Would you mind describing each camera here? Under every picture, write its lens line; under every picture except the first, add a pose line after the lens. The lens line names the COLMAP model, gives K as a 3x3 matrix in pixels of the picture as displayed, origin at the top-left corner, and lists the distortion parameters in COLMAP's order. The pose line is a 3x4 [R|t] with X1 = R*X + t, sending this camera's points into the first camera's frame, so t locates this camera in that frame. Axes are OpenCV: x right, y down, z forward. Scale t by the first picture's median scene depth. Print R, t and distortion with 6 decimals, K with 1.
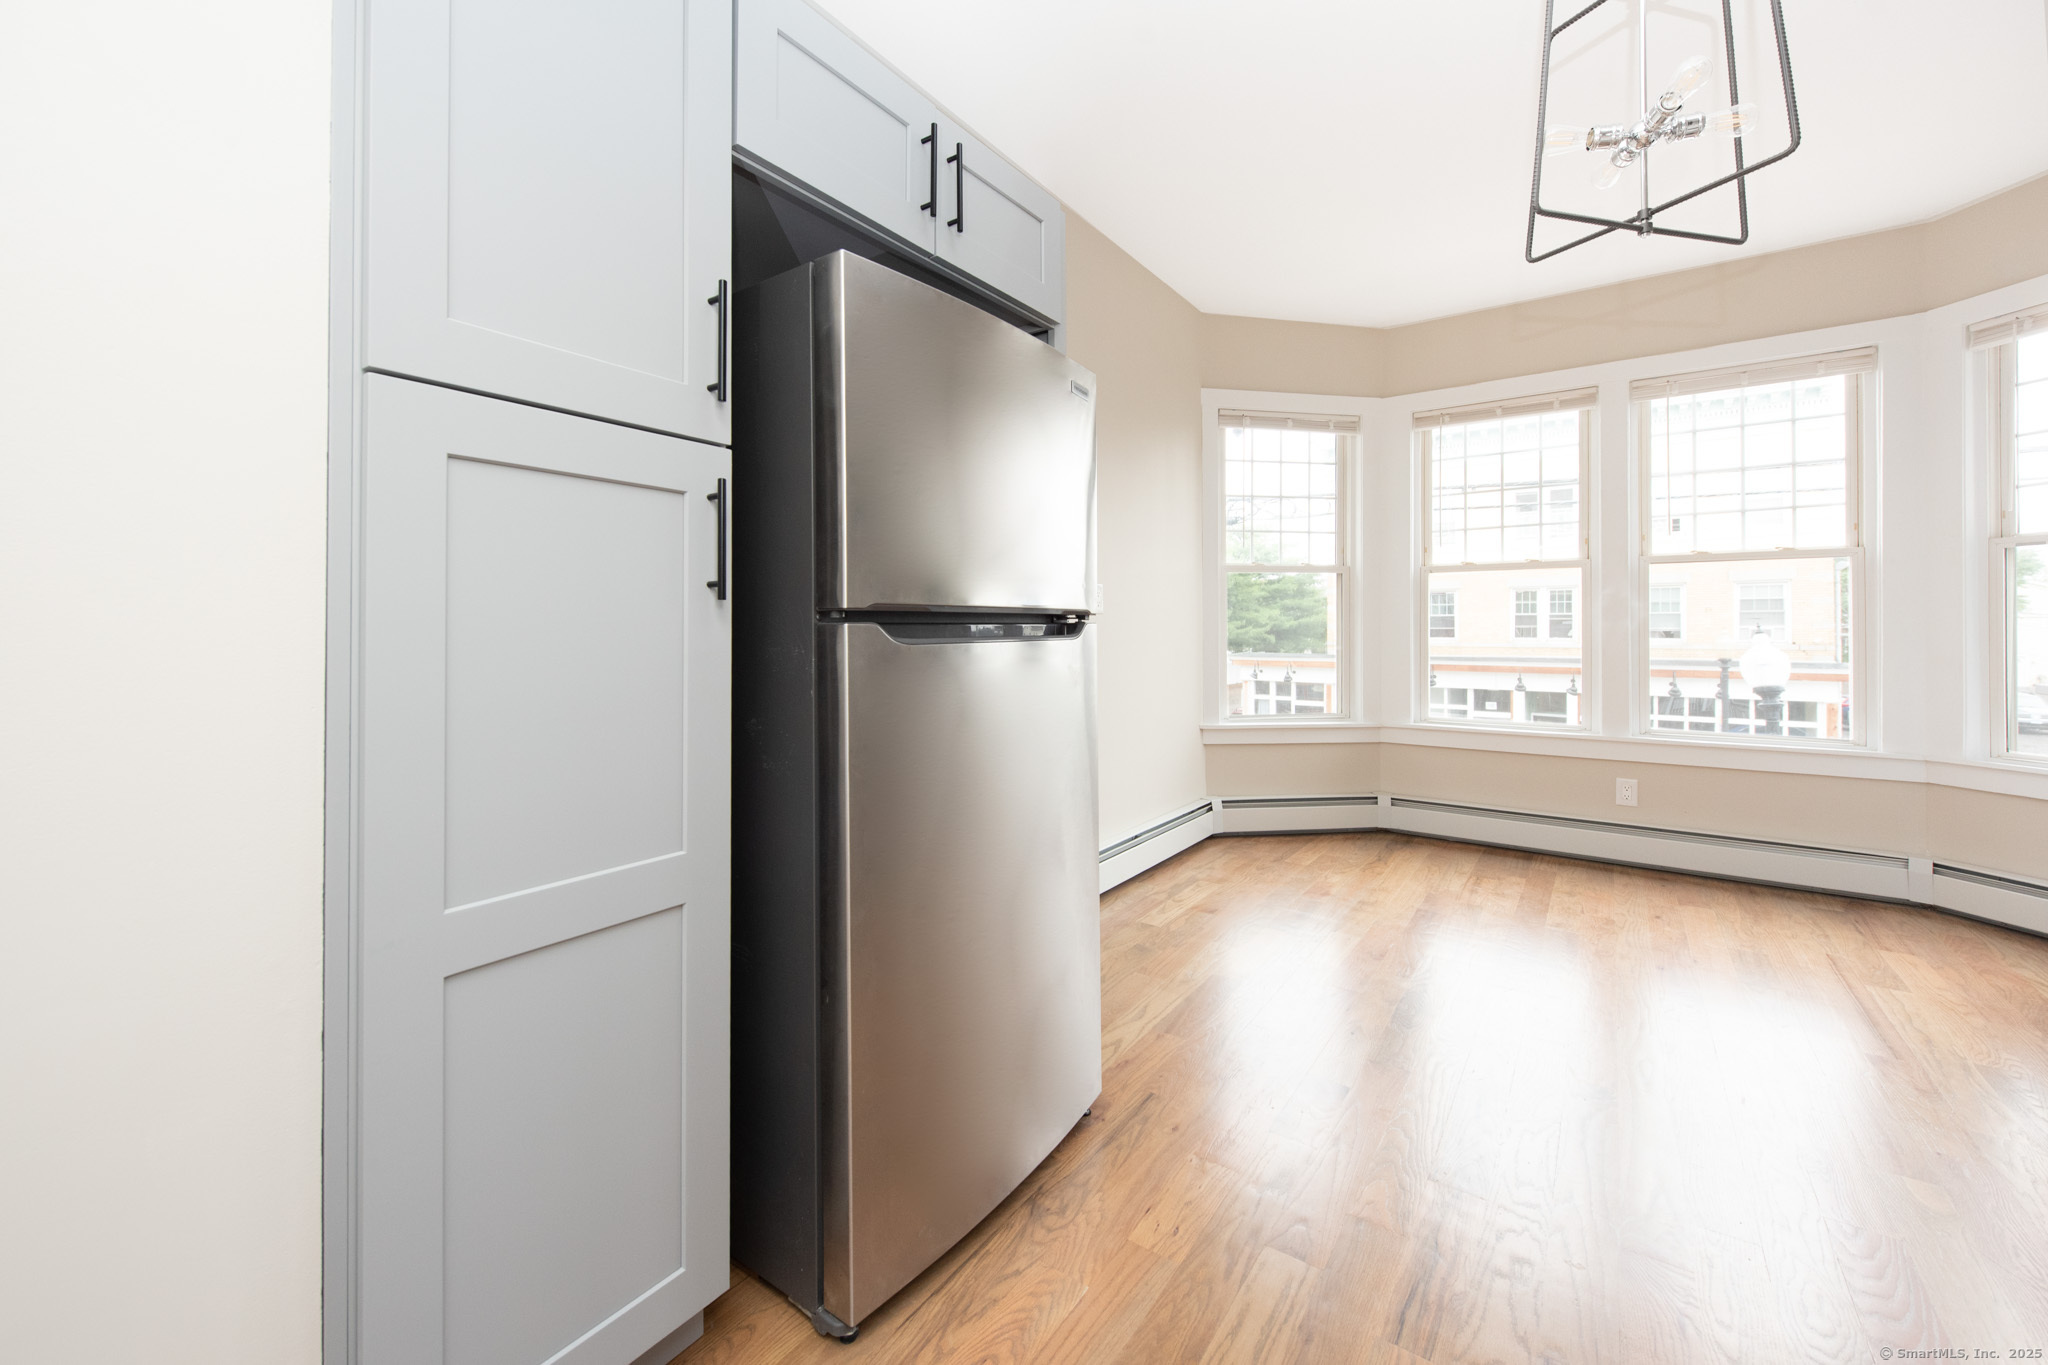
lens RADIAL K [[806.9, 0, 1022.6], [0, 806.9, 627.1], [0, 0, 1]] dist [-0.020481, -0.000175]
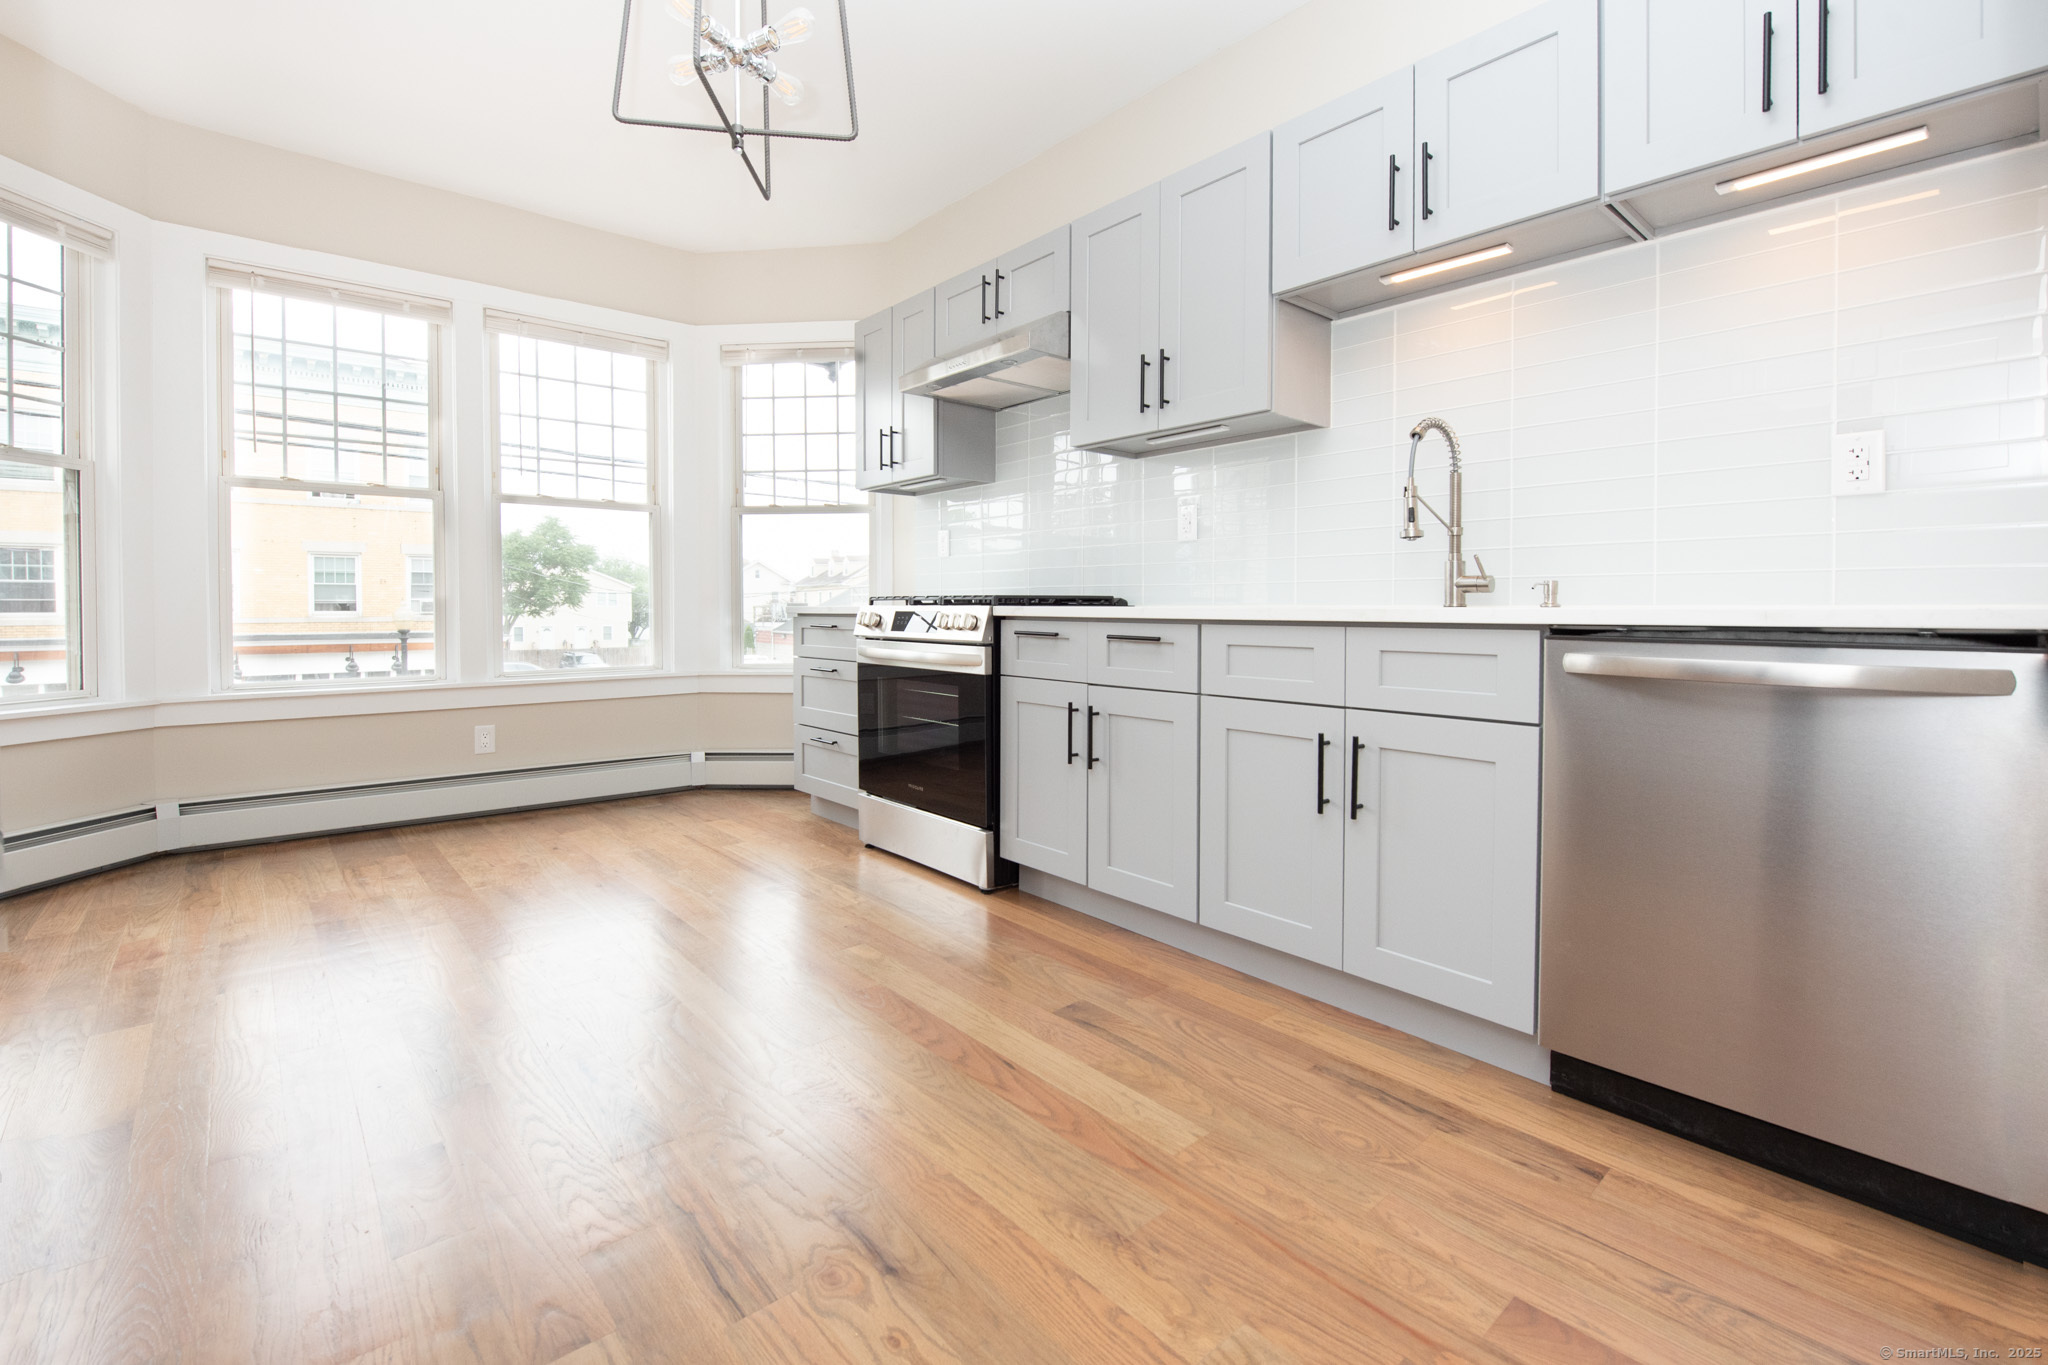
lens RADIAL K [[888.8, 0, 965.6], [0, 888.8, 623.9], [0, 0, 1]] dist [-0.001080, -0.000203]
pose [[0.254270, -0.018385, 0.966959, -0.122402], [-0.002959, 0.999800, 0.019787, 0.045541], [-0.967129, -0.007893, 0.254165, 0.171527]]
